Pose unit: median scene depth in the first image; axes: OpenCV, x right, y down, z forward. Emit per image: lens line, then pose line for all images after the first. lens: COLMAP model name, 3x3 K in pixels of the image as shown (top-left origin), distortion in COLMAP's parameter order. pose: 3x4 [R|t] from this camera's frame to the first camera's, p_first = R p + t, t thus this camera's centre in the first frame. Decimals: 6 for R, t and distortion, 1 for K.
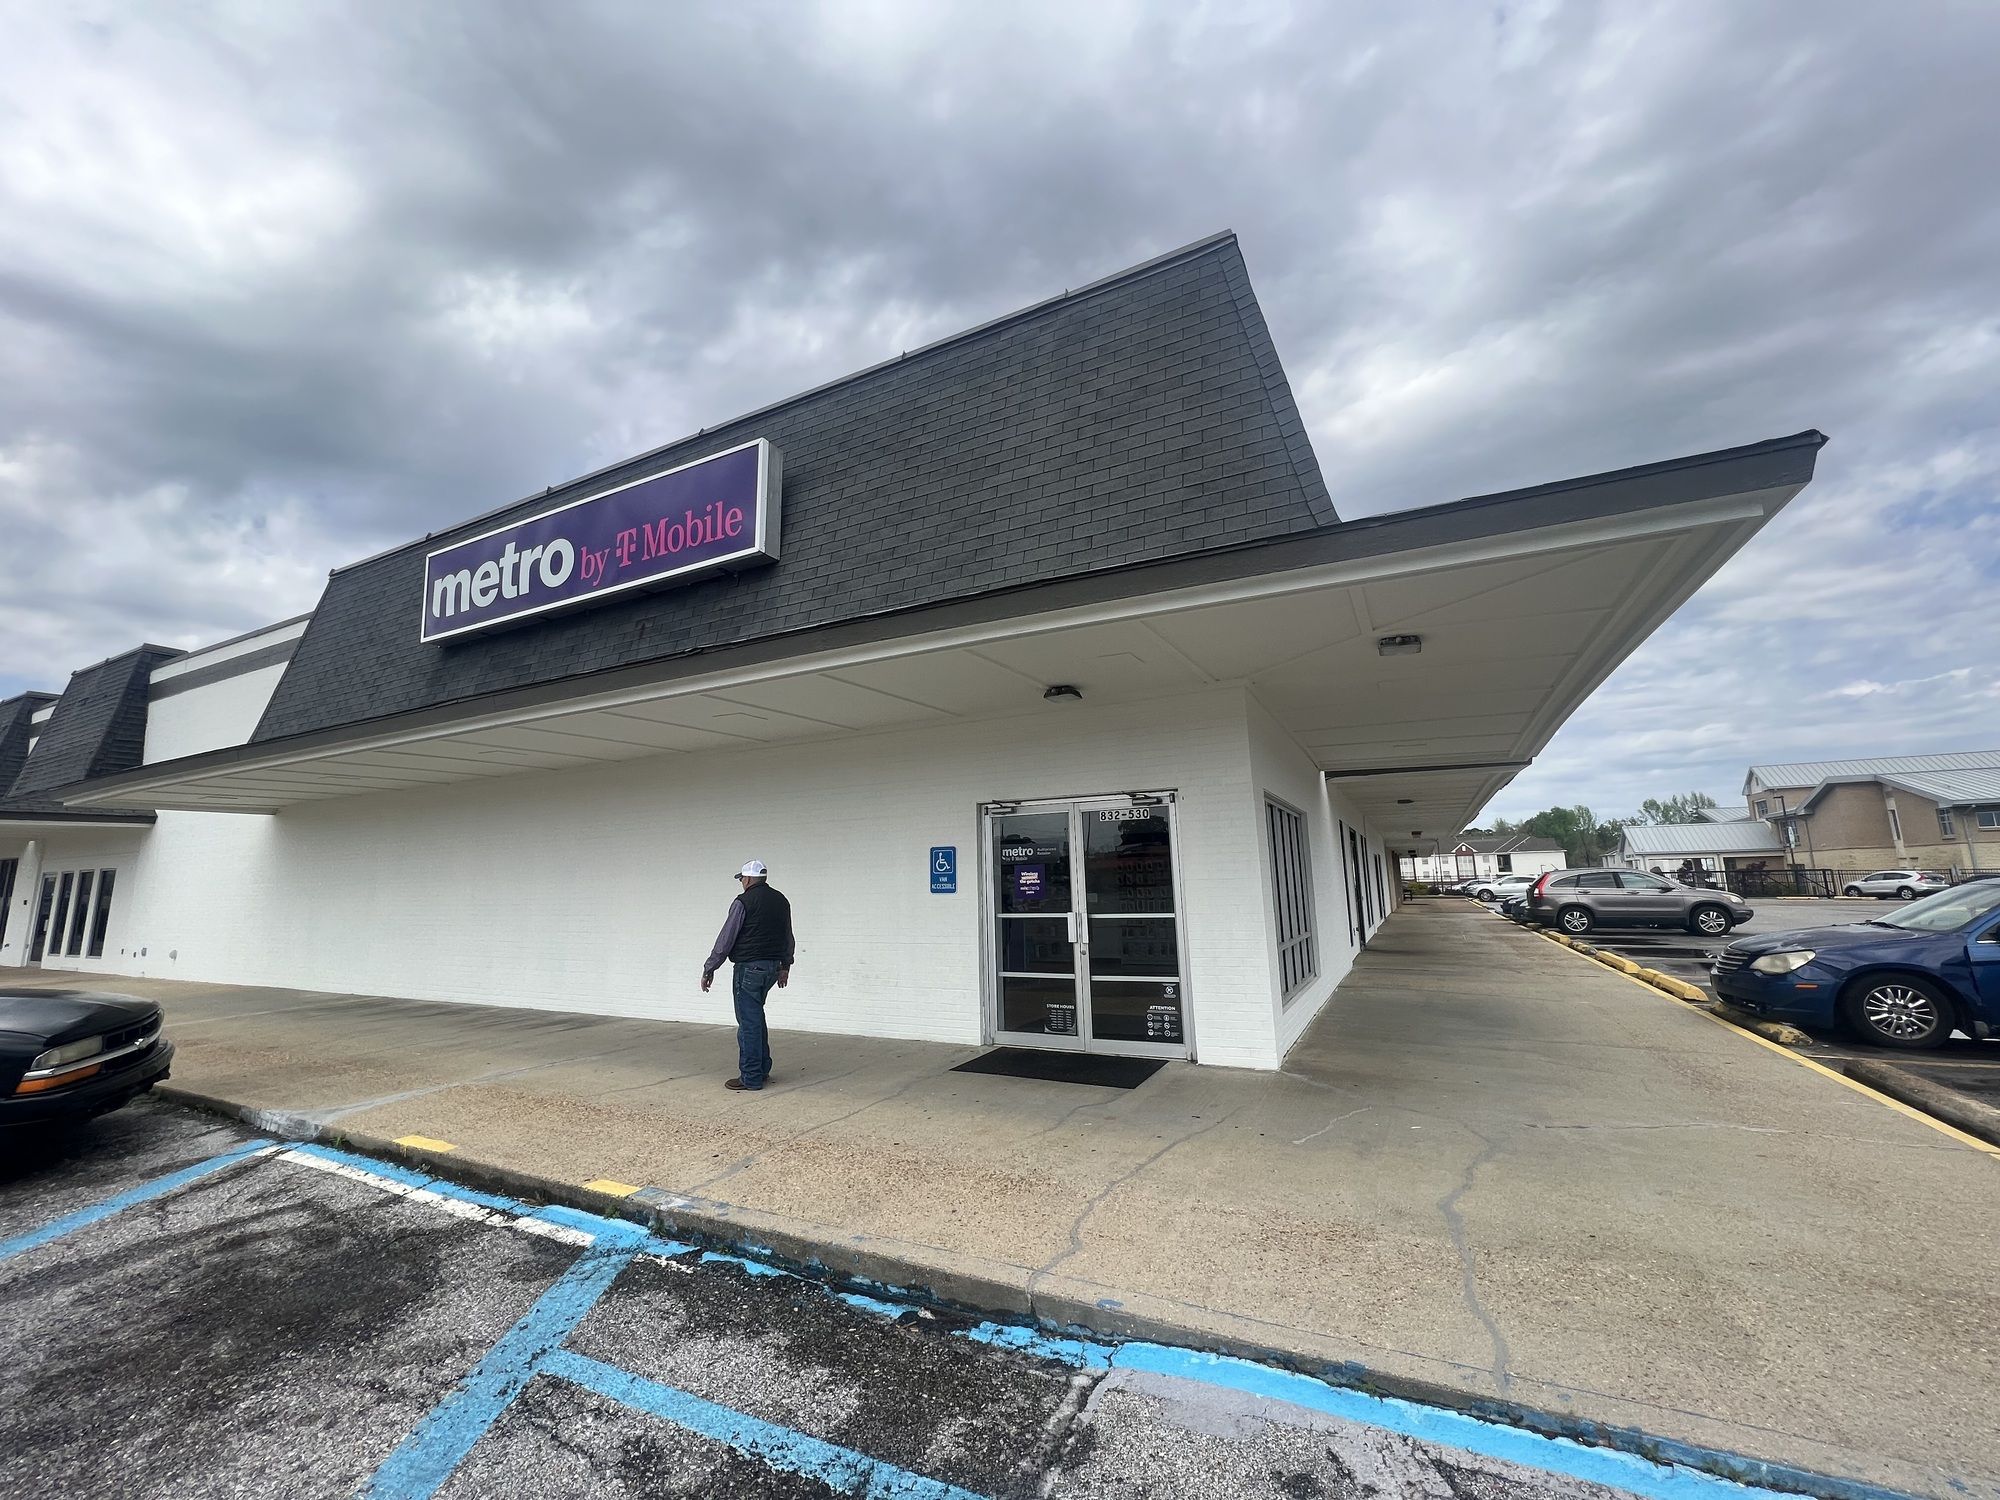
lens RADIAL K [[801.9, 0, 1000.0], [0, 801.9, 750.0], [0, 0, 1]] dist [-0.015613, -0.000175]
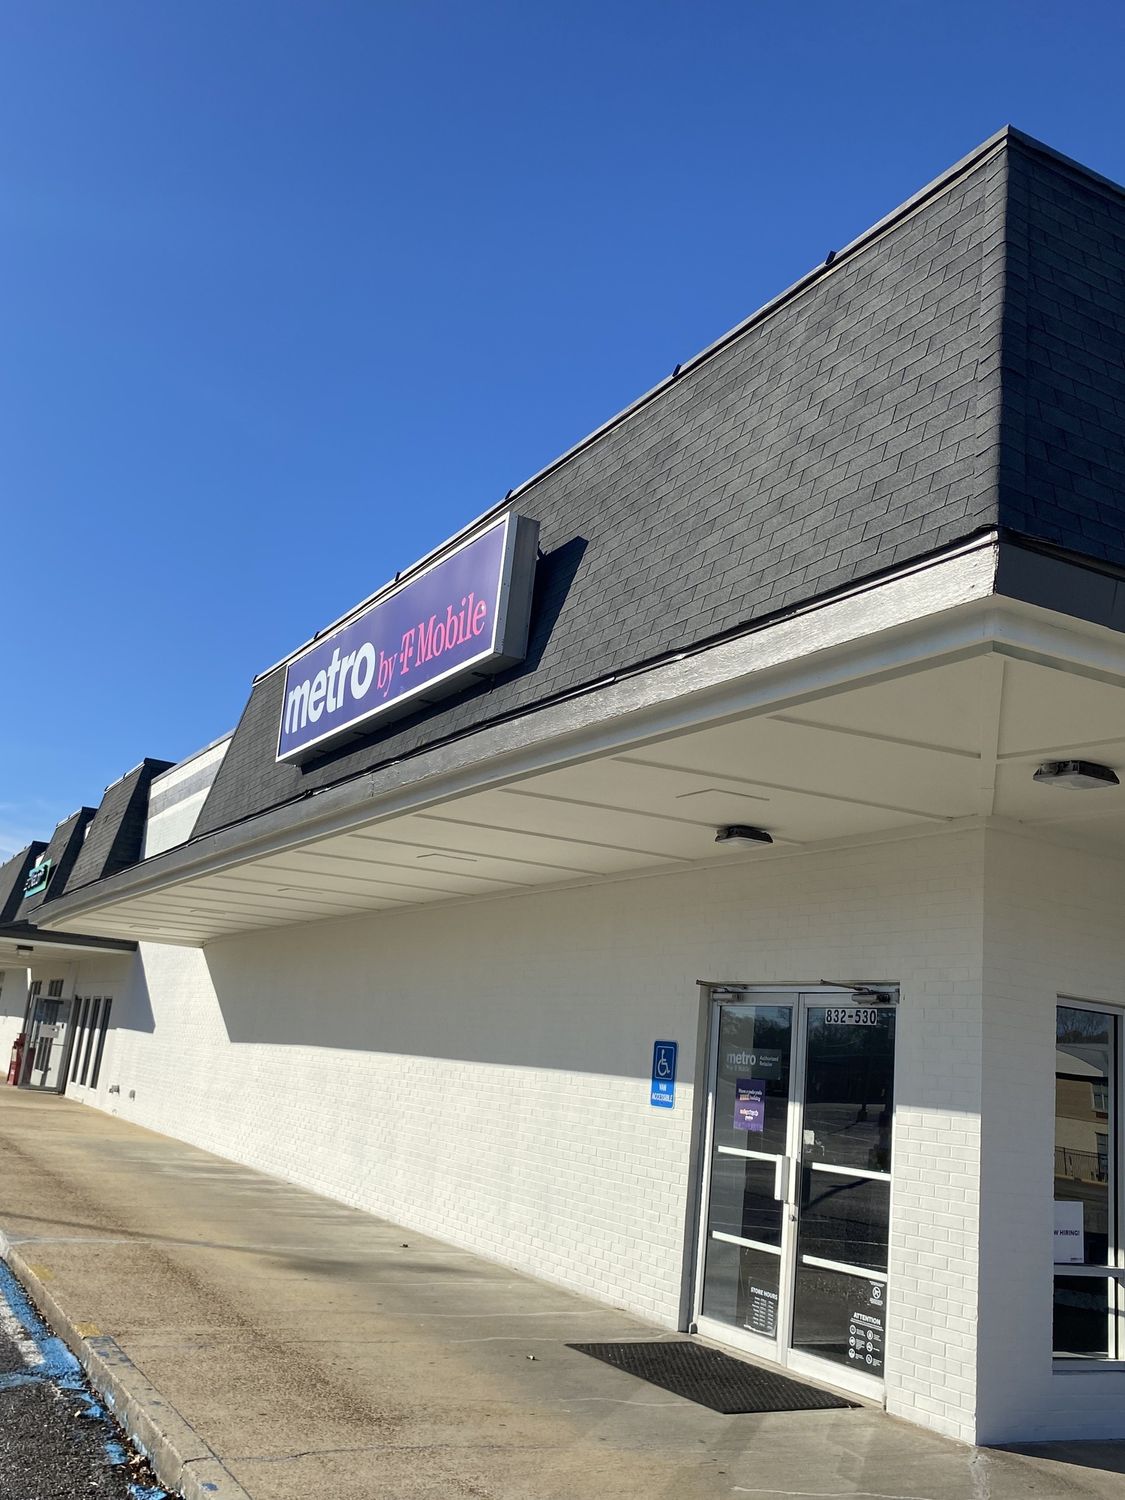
lens RADIAL K [[1365.9, 0, 562.5], [0, 1365.9, 750.0], [0, 0, 1]] dist [0.079630, -0.286168]
pose [[0.810803, -0.030984, -0.584499, 0.550151], [-0.022257, 0.996244, -0.083684, -0.034168], [0.584896, 0.080861, 0.807067, -0.072177]]
